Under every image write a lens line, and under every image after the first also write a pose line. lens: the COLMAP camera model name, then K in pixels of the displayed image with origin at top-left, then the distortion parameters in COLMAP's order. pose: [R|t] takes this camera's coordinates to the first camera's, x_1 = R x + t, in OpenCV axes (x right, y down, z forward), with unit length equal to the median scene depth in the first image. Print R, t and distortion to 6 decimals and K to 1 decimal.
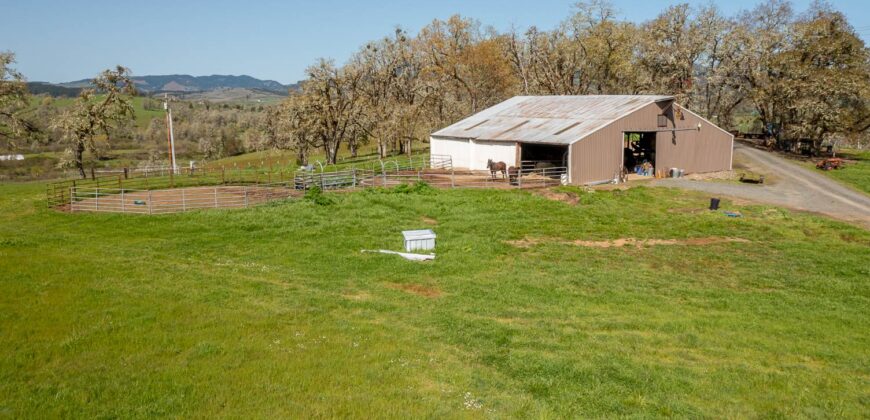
lens RADIAL K [[680.9, 0, 436.6], [0, 680.9, 209.5], [0, 0, 1]] dist [-0.027183, 0.008342]
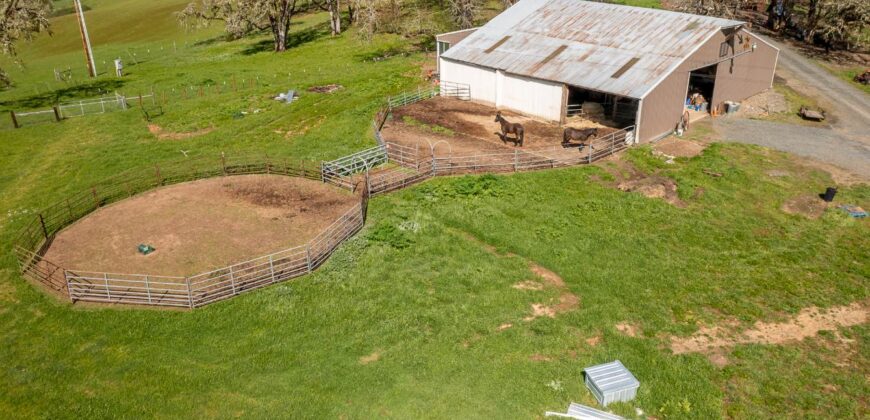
lens RADIAL K [[680.9, 0, 435.5], [0, 680.9, 208.7], [0, 0, 1]] dist [-0.027183, 0.008342]
pose [[0.989373, -0.061527, 0.131739, -0.156150], [0.023428, 0.961673, 0.273195, -0.180588], [-0.143499, -0.267205, 0.952895, 0.181528]]
